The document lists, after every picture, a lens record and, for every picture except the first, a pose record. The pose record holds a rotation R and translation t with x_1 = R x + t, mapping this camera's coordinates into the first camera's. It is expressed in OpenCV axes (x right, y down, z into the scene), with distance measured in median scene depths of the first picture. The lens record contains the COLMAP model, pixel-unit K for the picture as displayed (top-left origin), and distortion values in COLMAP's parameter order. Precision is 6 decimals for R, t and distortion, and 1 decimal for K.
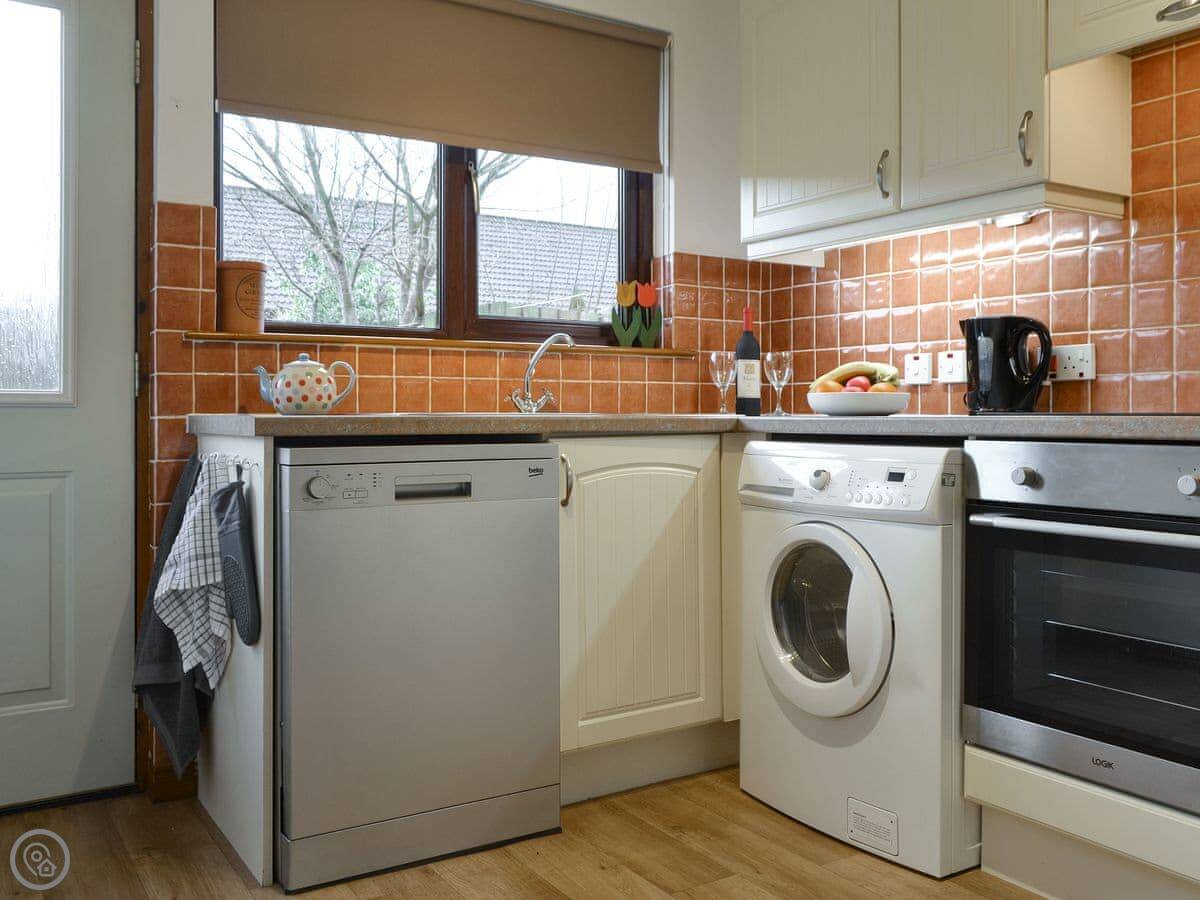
lens RADIAL K [[1098.3, 0, 600.0], [0, 1098.3, 450.0], [0, 0, 1]] dist [0.001772, 0.002271]
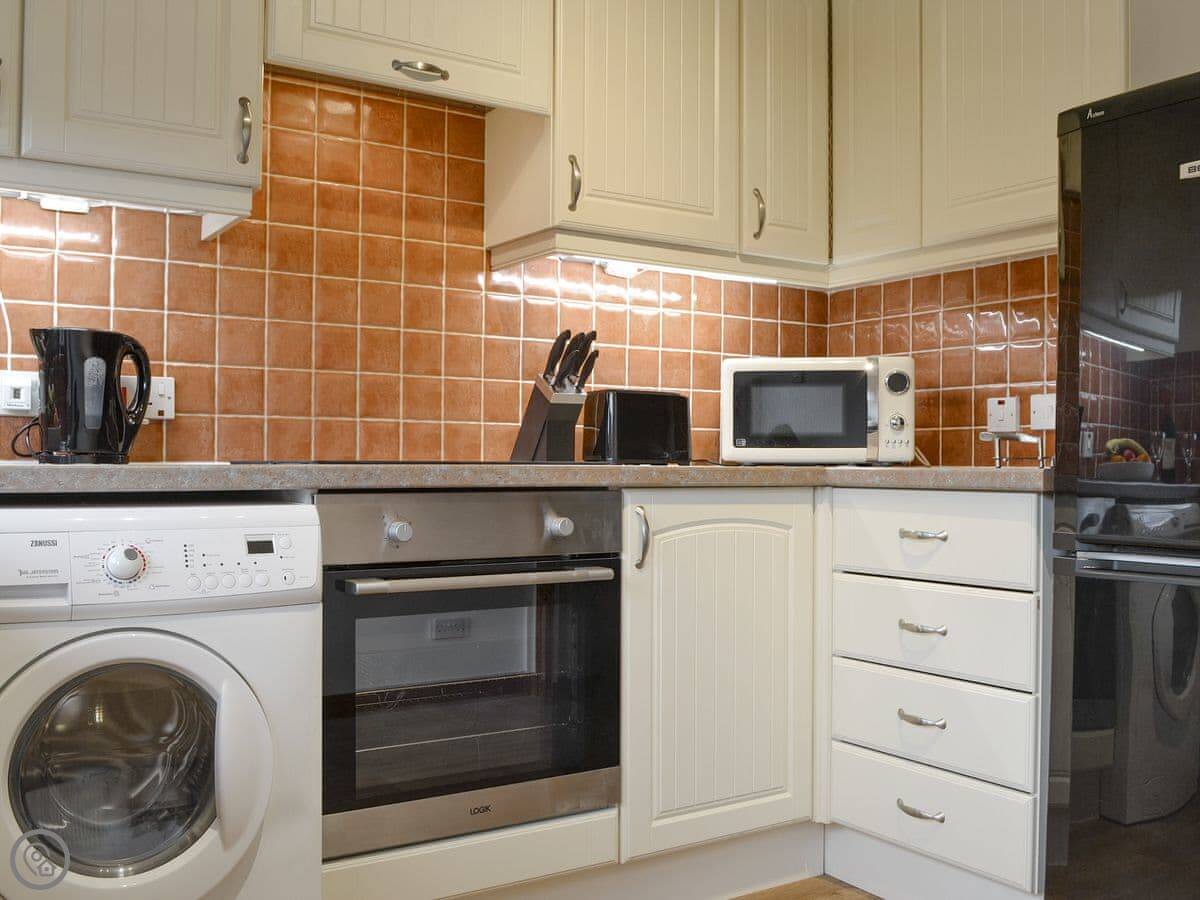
lens RADIAL K [[1112.6, 0, 600.0], [0, 1112.6, 450.0], [0, 0, 1]] dist [-0.012038, -0.006615]
pose [[0.005686, 0.013850, 0.999888, -0.429289], [0.025676, 0.999572, -0.013992, -0.021715], [-0.999654, 0.025753, 0.005328, 0.709099]]
